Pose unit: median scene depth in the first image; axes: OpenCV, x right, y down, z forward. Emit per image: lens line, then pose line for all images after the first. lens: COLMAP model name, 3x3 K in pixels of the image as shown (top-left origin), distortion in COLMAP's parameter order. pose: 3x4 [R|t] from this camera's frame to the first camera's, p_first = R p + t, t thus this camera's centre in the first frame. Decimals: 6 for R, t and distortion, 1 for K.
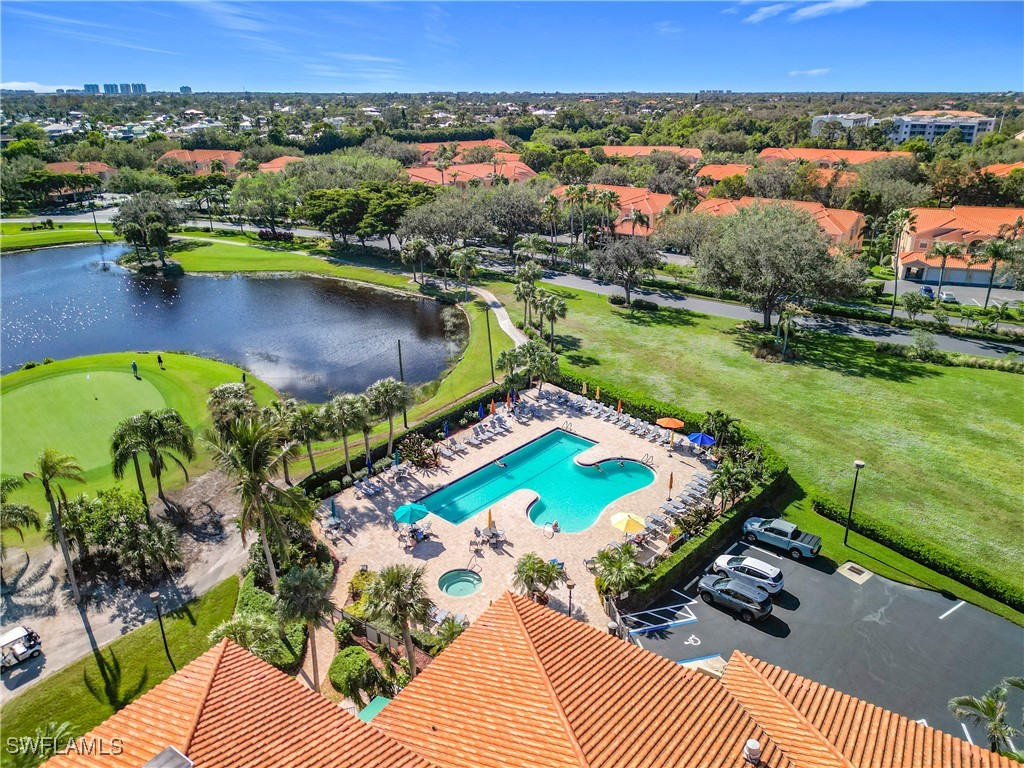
lens RADIAL K [[715.8, 0, 511.6], [0, 715.8, 379.5], [0, 0, 1]] dist [0.035731, -0.008918]
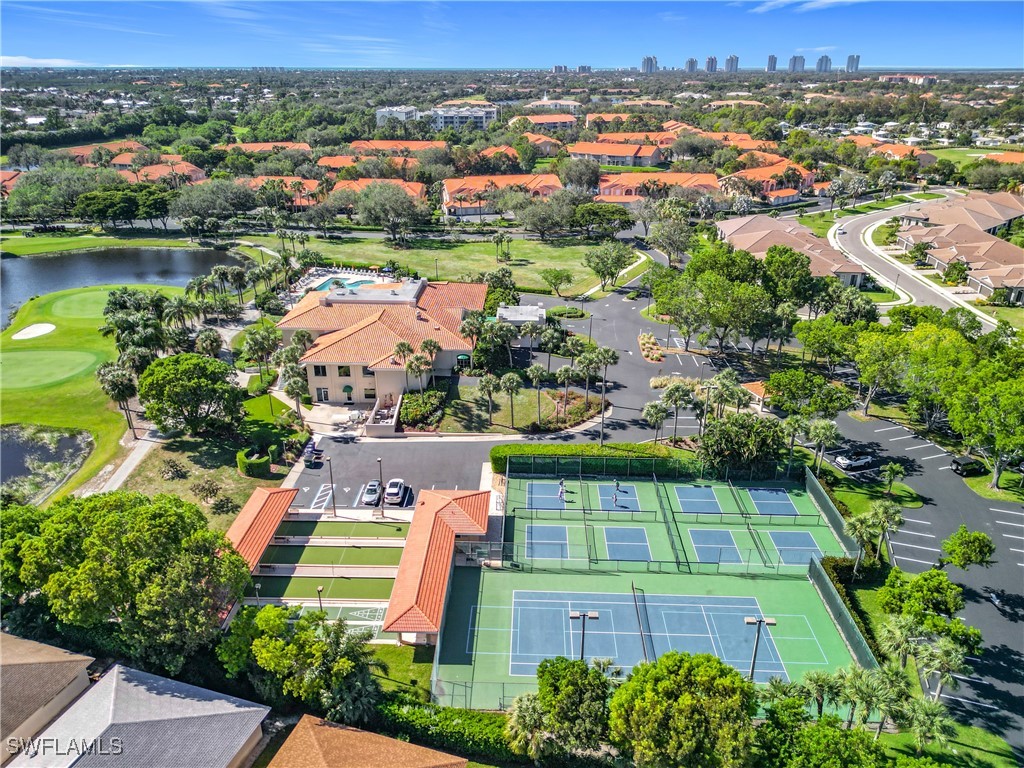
lens RADIAL K [[715.8, 0, 508.4], [0, 715.8, 384.7], [0, 0, 1]] dist [0.035731, -0.008918]
pose [[0.849984, -0.211030, 0.482694, -0.355982], [0.193734, 0.977268, 0.086103, 0.170551], [-0.489892, 0.020328, 0.871546, -0.760064]]
